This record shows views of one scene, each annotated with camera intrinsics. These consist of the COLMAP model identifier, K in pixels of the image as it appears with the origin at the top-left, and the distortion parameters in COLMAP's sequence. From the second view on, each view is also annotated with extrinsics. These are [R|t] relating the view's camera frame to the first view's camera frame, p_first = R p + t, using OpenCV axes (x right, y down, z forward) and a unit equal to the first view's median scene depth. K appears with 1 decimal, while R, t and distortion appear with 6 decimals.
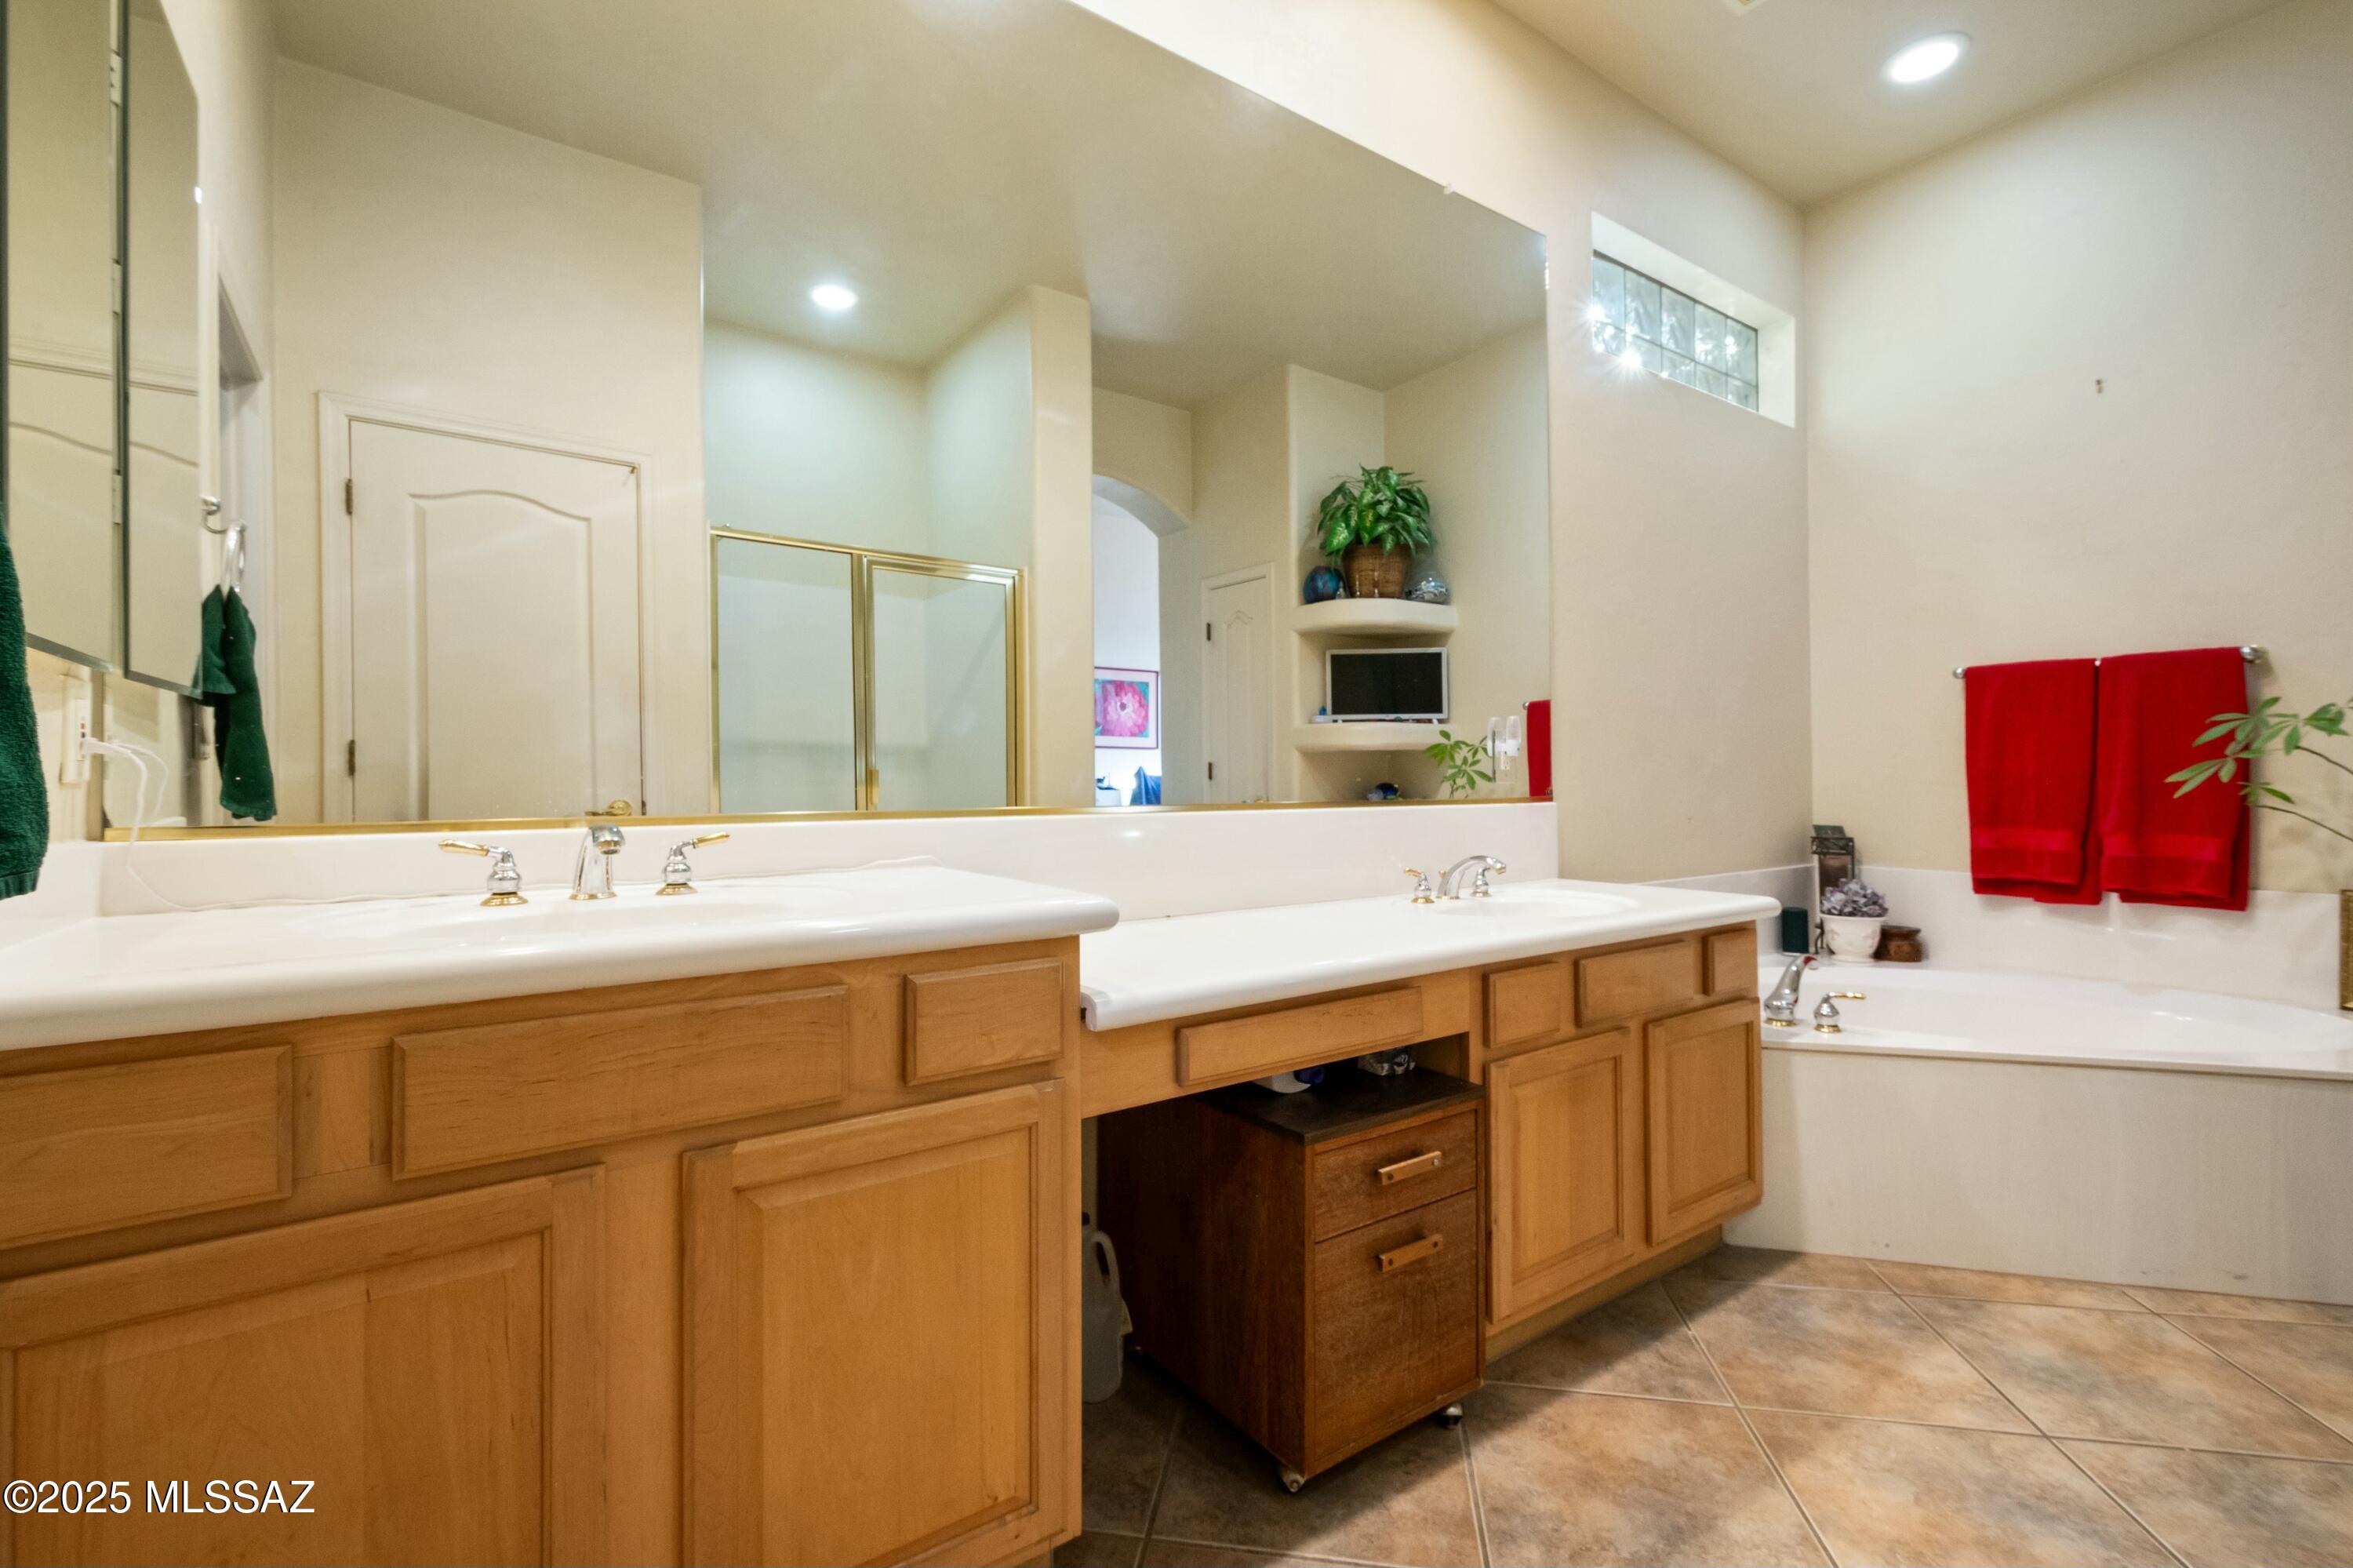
lens RADIAL K [[1044.1, 0, 1187.8], [0, 1044.1, 783.7], [0, 0, 1]] dist [0.002182, -0.000094]
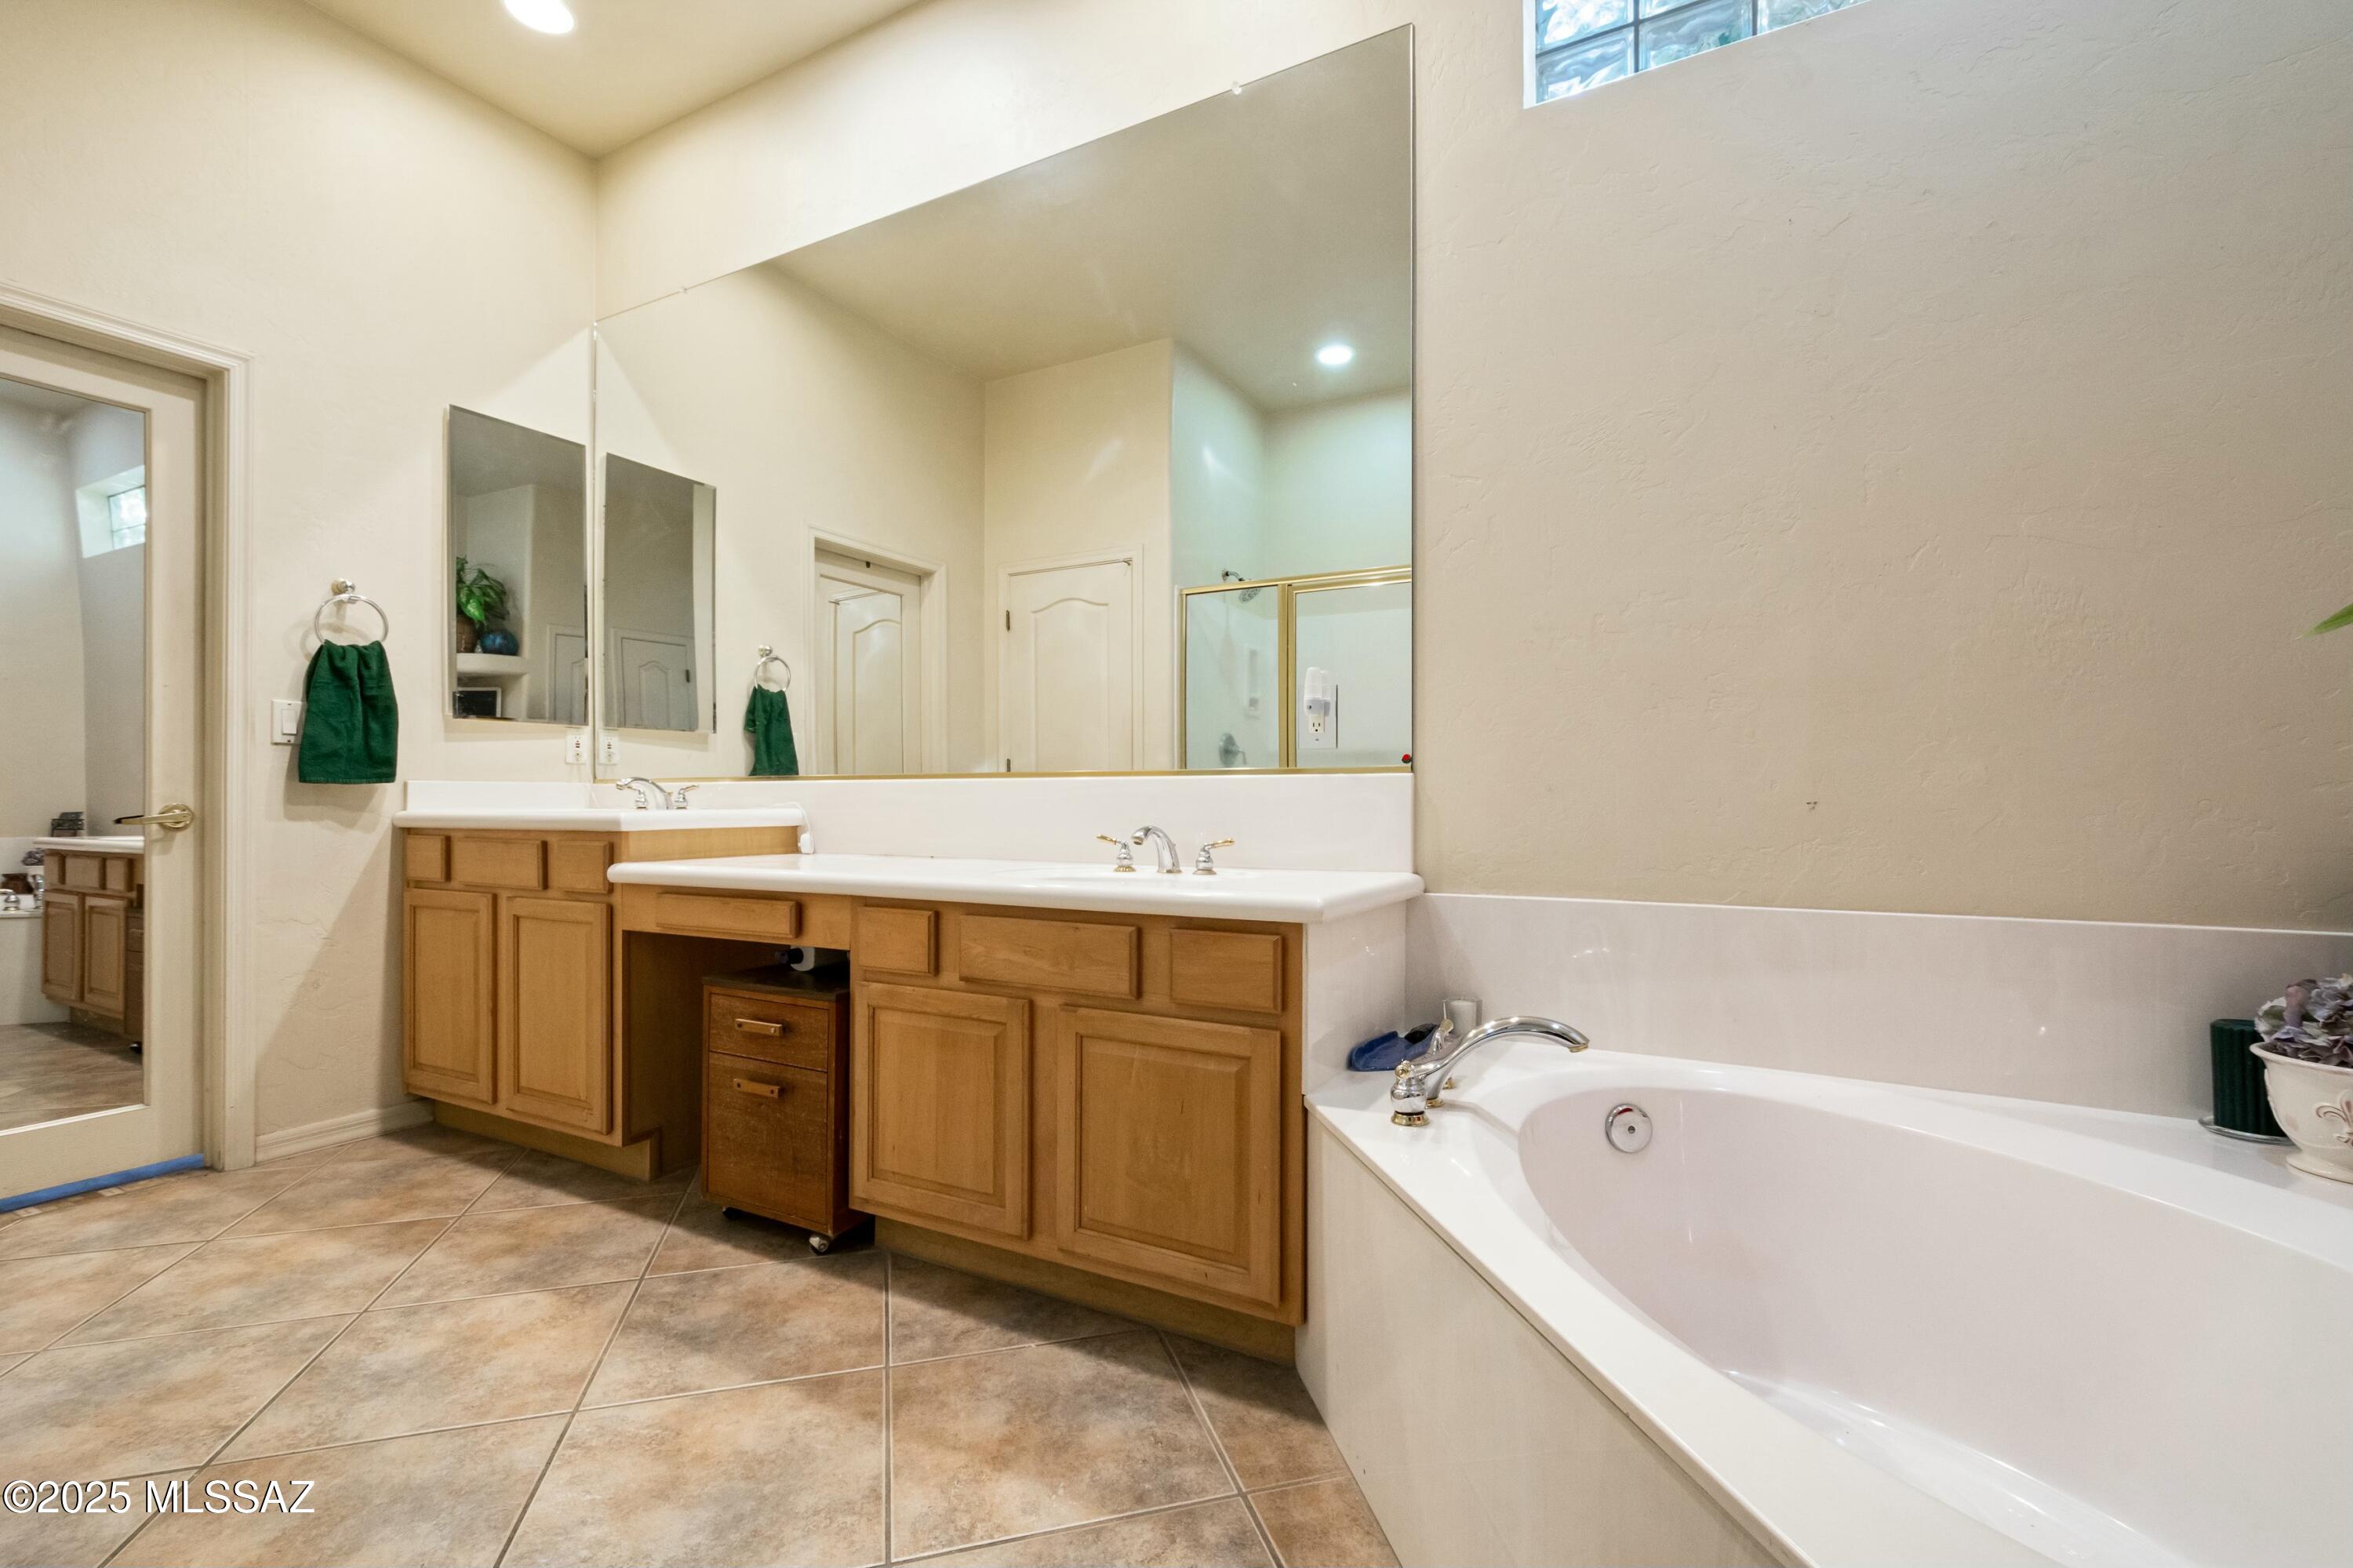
lens RADIAL K [[1044.1, 0, 1190.1], [0, 1044.1, 788.3], [0, 0, 1]] dist [0.002182, -0.000094]
pose [[0.428160, -0.006740, -0.903678, 1.457429], [-0.003373, 0.999953, -0.009056, 0.051259], [0.903697, 0.006926, 0.428117, 0.781431]]
